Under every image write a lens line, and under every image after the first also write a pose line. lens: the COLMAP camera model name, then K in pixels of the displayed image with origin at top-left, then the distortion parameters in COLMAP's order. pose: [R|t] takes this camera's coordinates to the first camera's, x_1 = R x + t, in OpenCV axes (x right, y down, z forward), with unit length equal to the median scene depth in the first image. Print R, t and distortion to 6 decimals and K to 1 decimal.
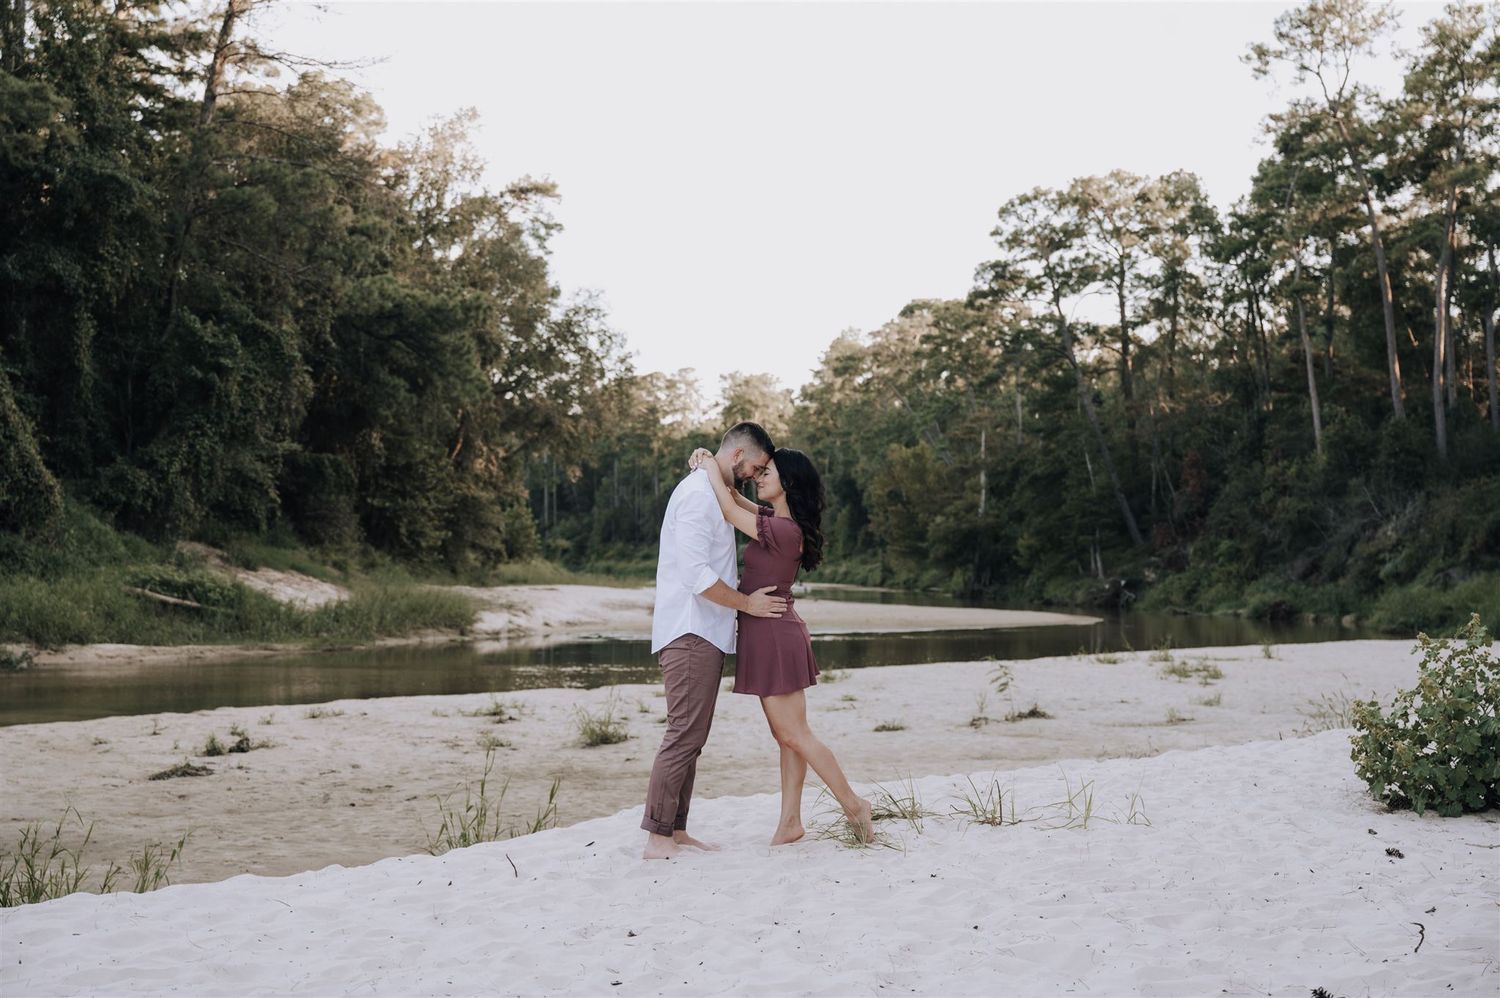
lens RADIAL K [[2123.4, 0, 742.2], [0, 2123.4, 486.0], [0, 0, 1]] dist [-0.008238, 0.000000]
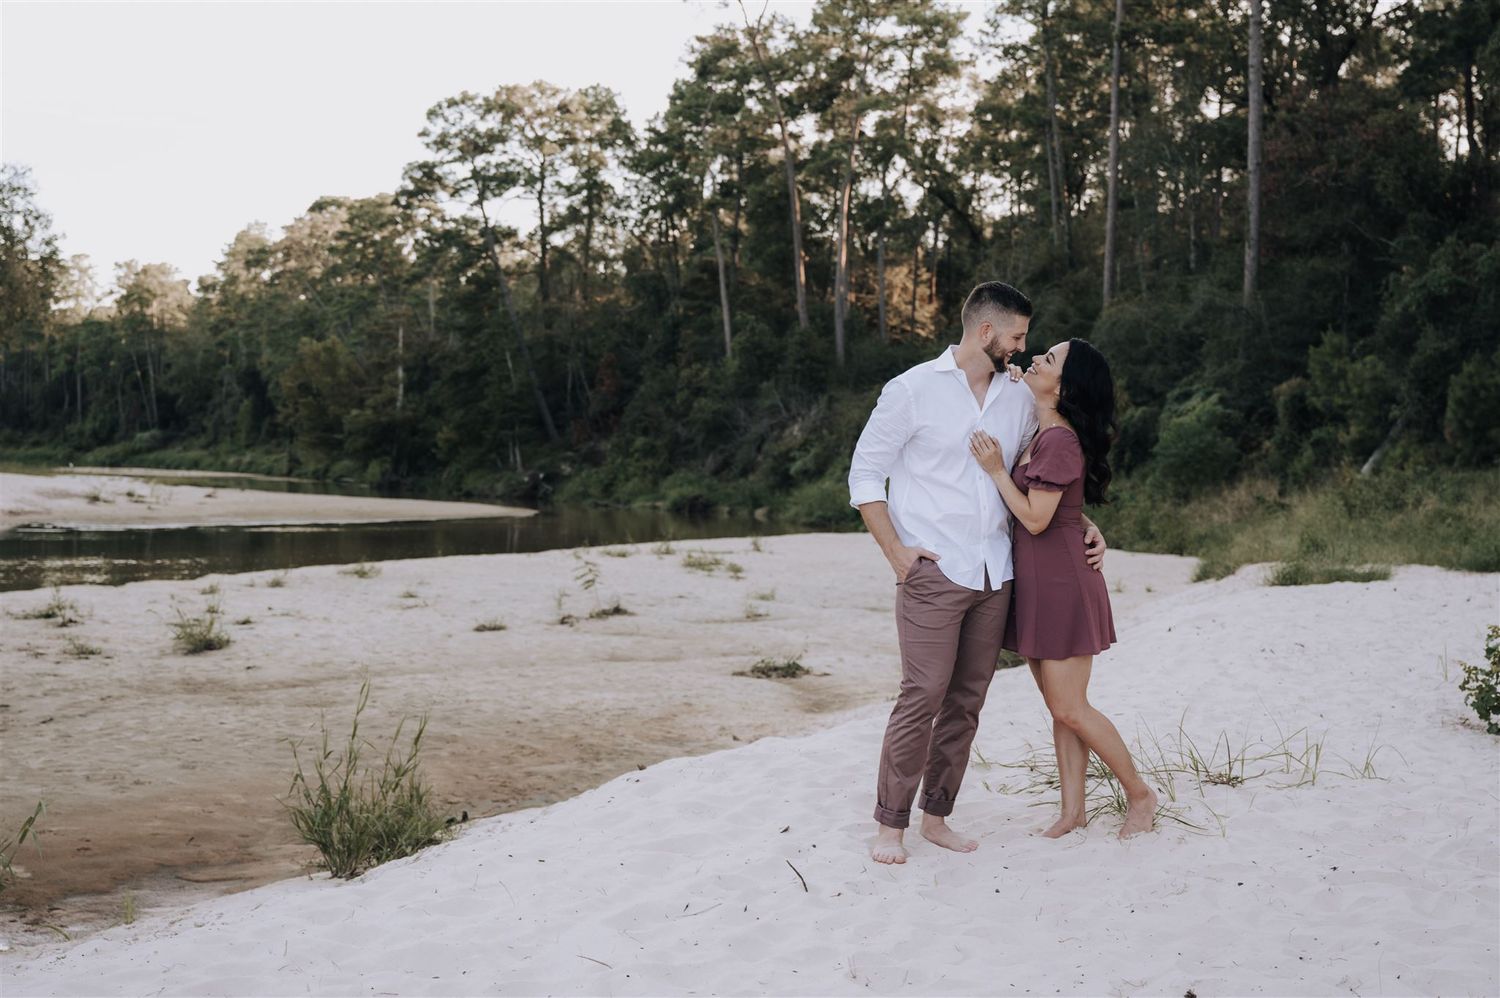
lens RADIAL K [[2009.9, 0, 735.1], [0, 2009.9, 491.3], [0, 0, 1]] dist [-0.004927, 0.000000]
pose [[0.956361, 0.008740, 0.292055, -0.019602], [-0.024541, 0.998423, 0.050484, 0.000596], [-0.291154, -0.055449, 0.955068, 0.020047]]
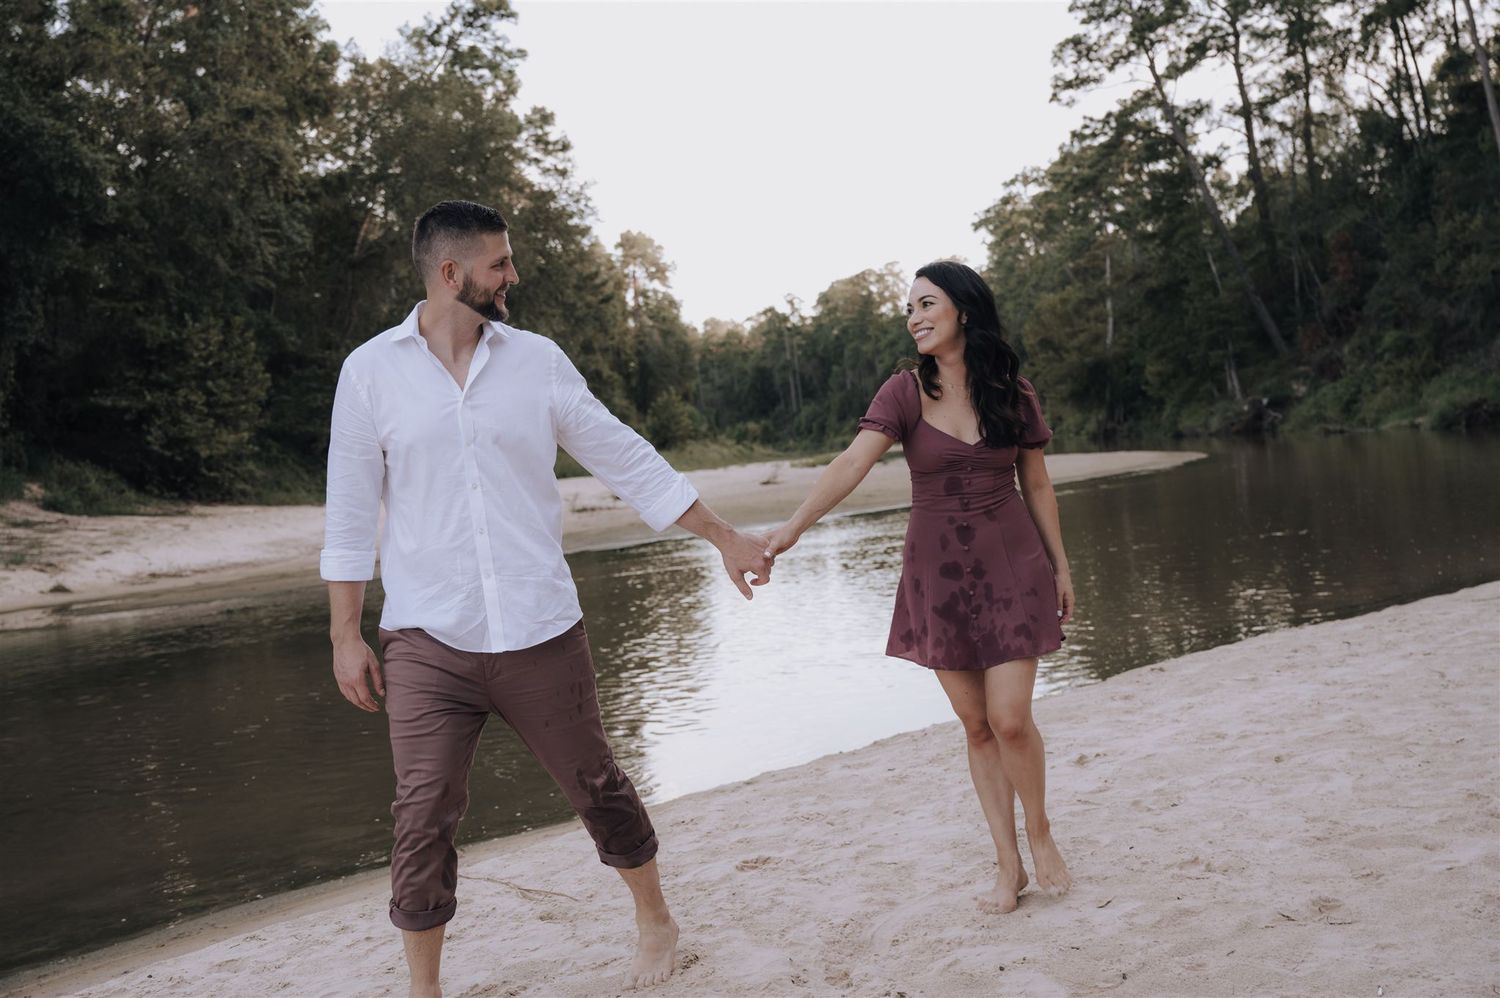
lens RADIAL K [[1614.7, 0, 749.9], [0, 1614.7, 489.6], [0, 0, 1]] dist [0.008569, 0.000000]
pose [[0.981277, -0.103689, -0.162310, 0.081711], [0.114460, 0.991707, 0.058455, 0.020083], [0.154903, -0.075938, 0.985007, 0.350811]]
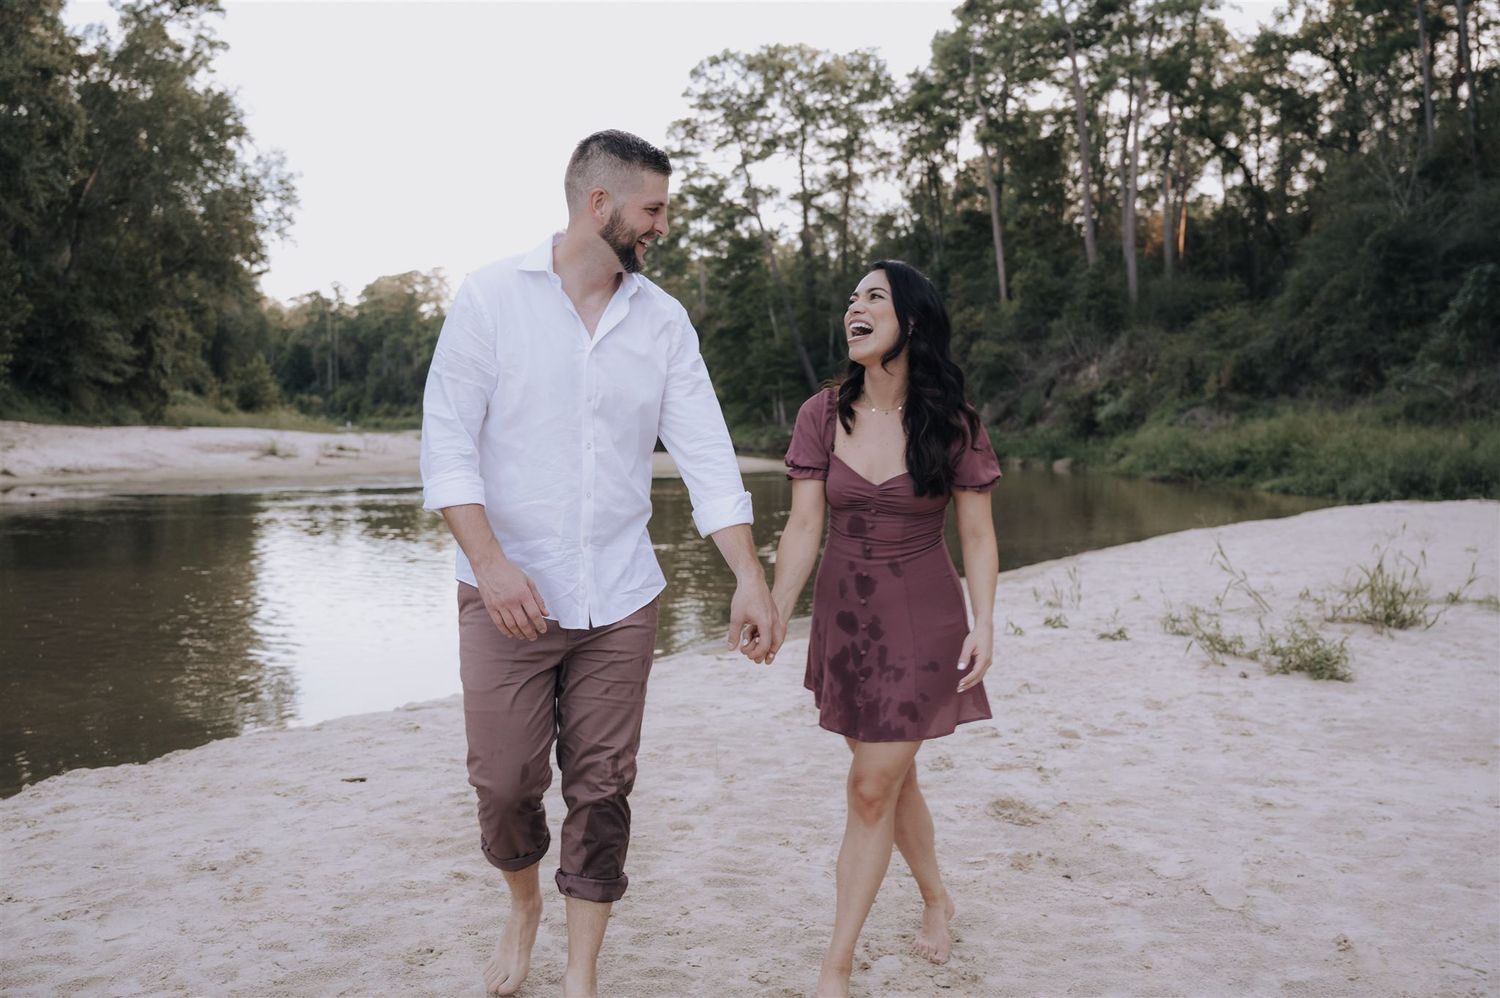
lens RADIAL K [[1448.1, 0, 754.9], [0, 1448.1, 496.3], [0, 0, 1]] dist [0.018083, 0.000000]
pose [[0.984992, -0.004523, 0.172543, 0.030330], [-0.010284, 0.996343, 0.084826, 0.017899], [-0.172296, -0.085327, 0.981343, 0.294713]]
